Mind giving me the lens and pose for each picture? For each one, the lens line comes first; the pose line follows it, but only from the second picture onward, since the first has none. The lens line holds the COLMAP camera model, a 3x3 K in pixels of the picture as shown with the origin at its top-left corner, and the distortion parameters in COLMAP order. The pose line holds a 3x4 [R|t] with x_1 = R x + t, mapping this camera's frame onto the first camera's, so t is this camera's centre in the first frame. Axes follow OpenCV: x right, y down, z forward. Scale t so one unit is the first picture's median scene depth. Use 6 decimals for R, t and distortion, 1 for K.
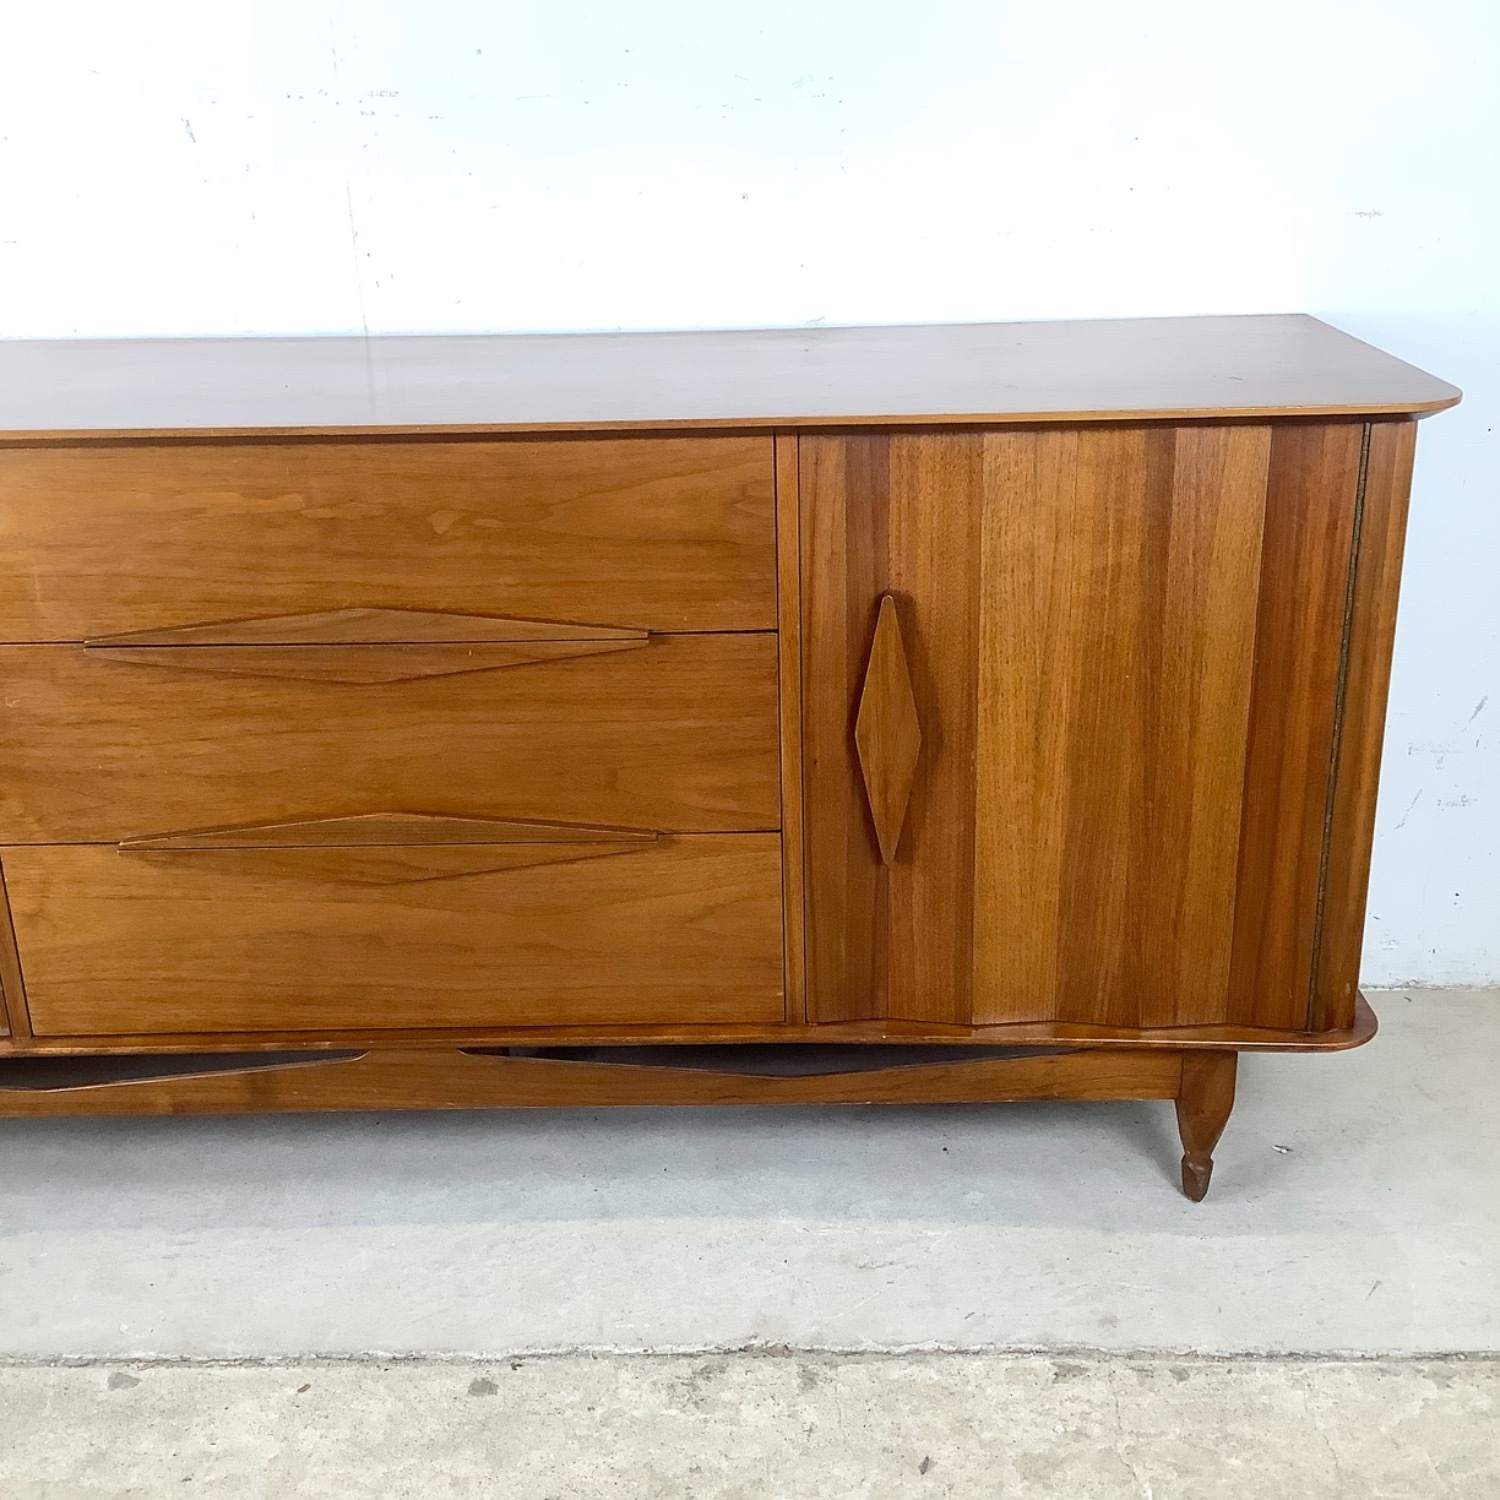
lens RADIAL K [[1813.8, 0, 750.0], [0, 1813.8, 750.0], [0, 0, 1]] dist [0.154074, -0.354660]
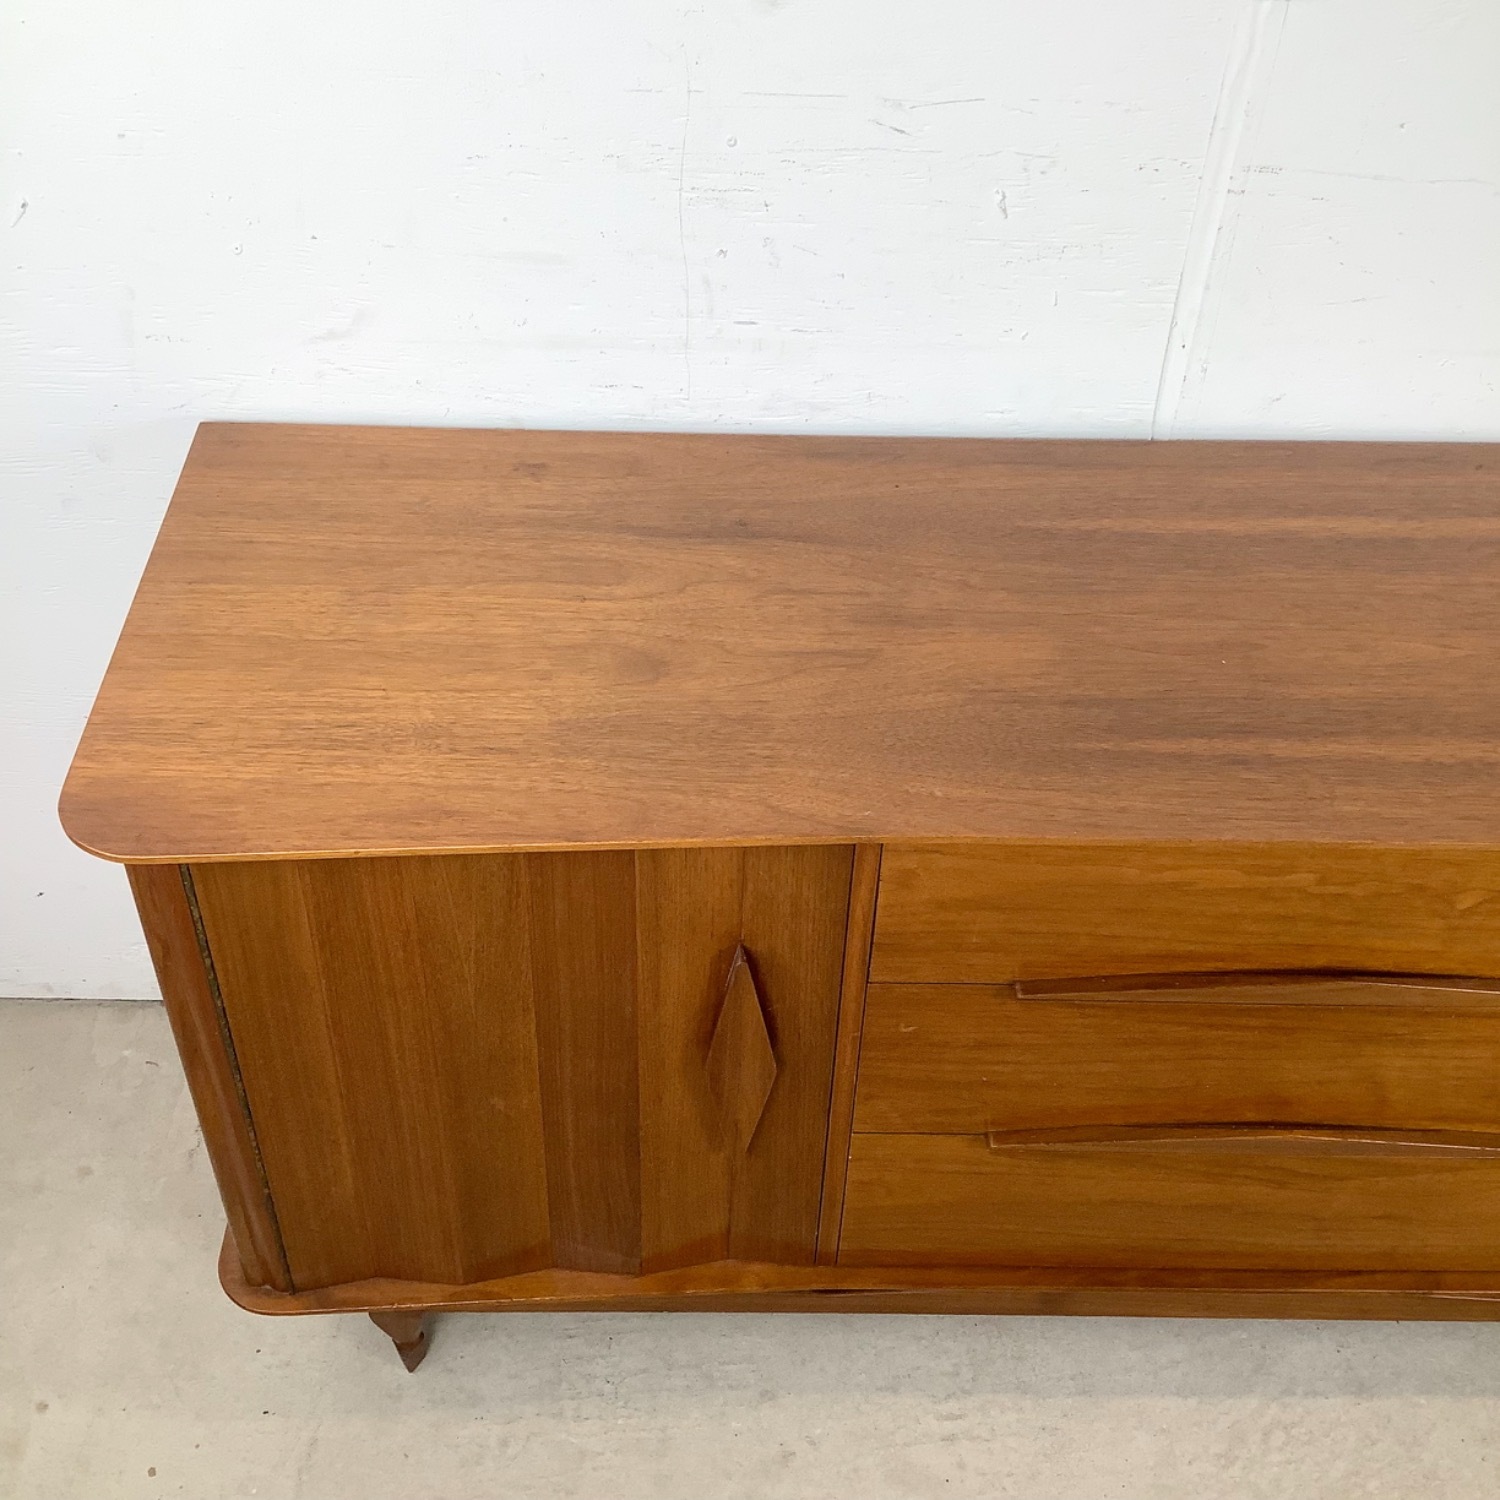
lens RADIAL K [[1813.8, 0, 750.0], [0, 1813.8, 750.0], [0, 0, 1]] dist [0.154074, -0.354660]
pose [[0.998243, 0.020867, 0.055449, -0.528649], [-0.039628, 0.930911, 0.363090, -0.468676], [-0.044041, -0.364650, 0.930103, 0.232815]]
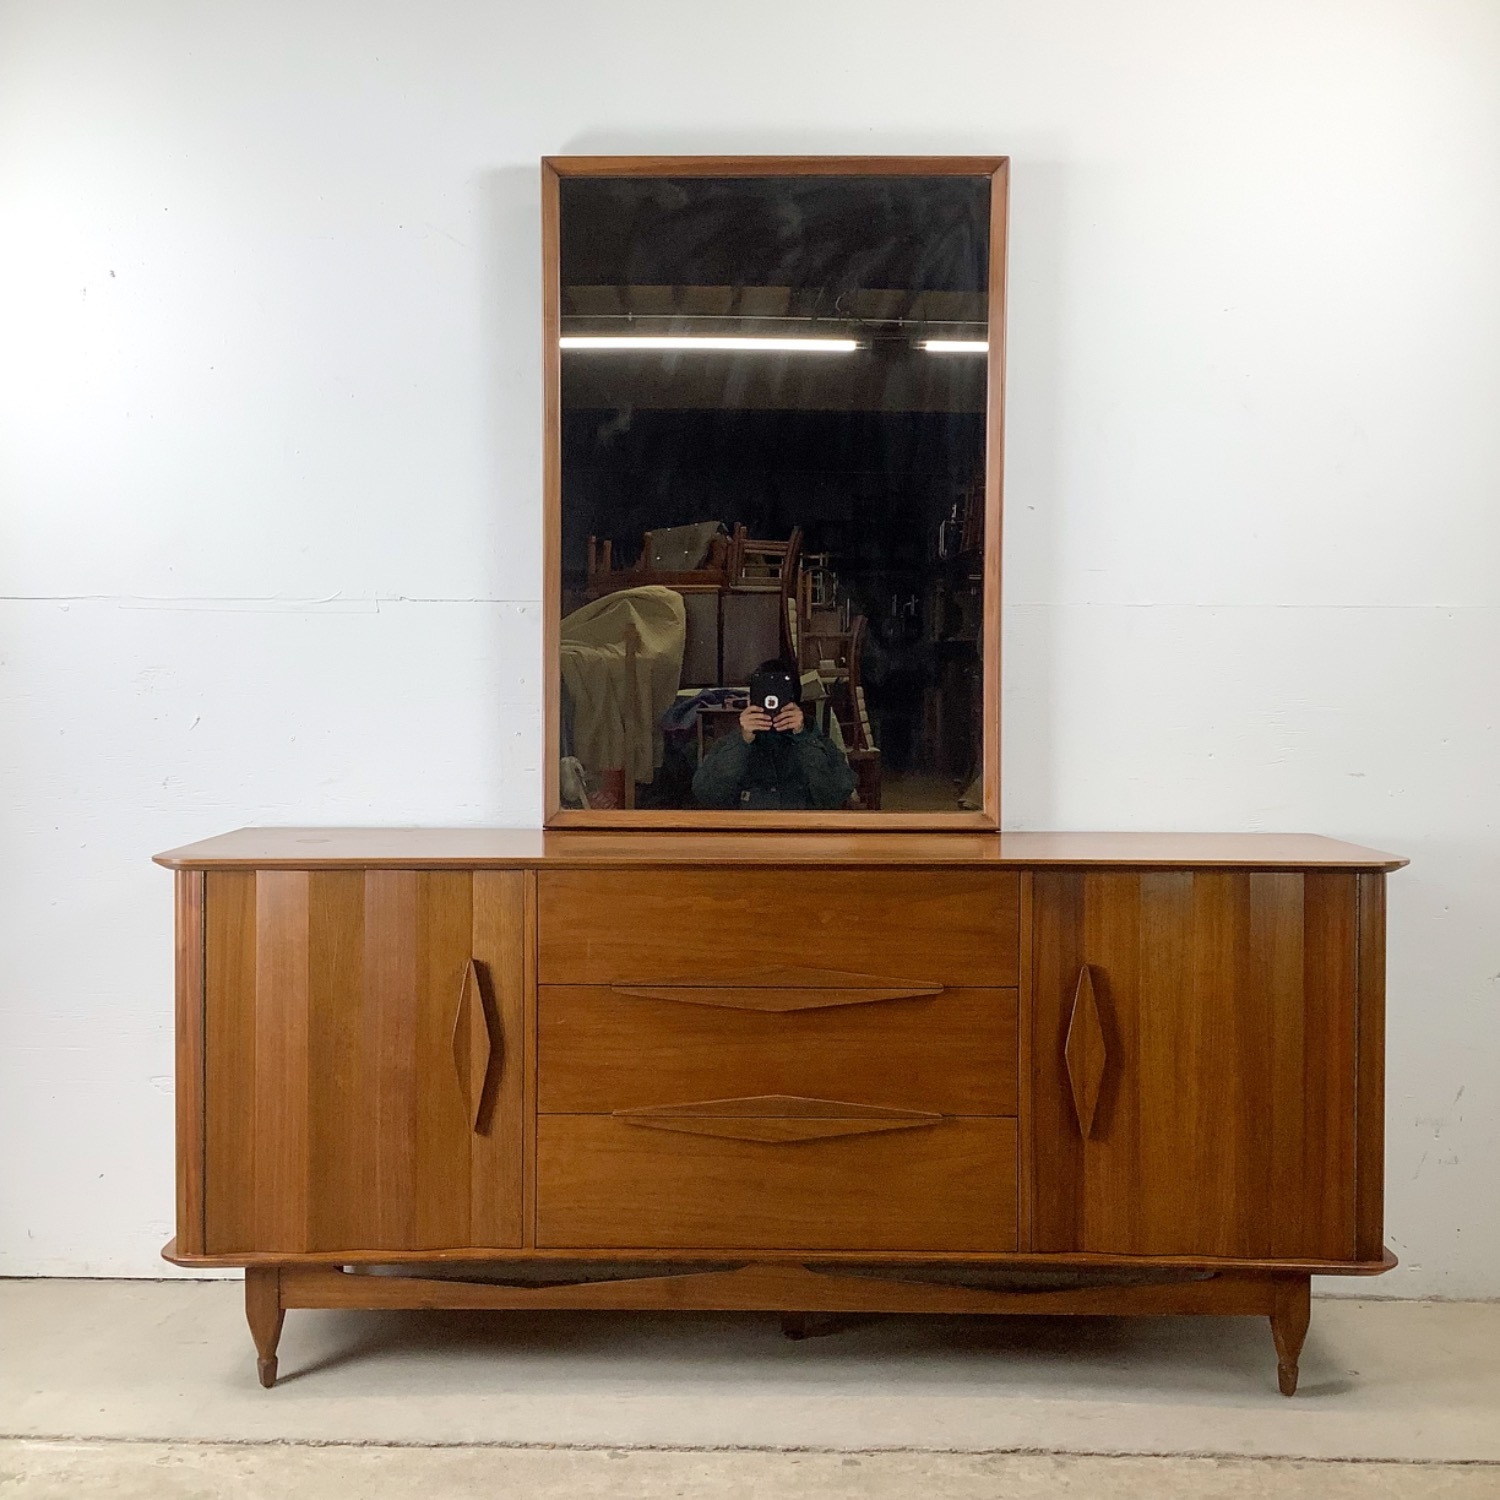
lens RADIAL K [[2061.5, 0, 675.0], [0, 2061.5, 744.1], [0, 0, 1]] dist [0.202597, -0.295166]
pose [[0.999489, 0.026150, 0.018408, -0.338321], [-0.018828, 0.946475, -0.322226, 0.342198], [-0.025849, 0.321715, 0.946484, -0.874381]]
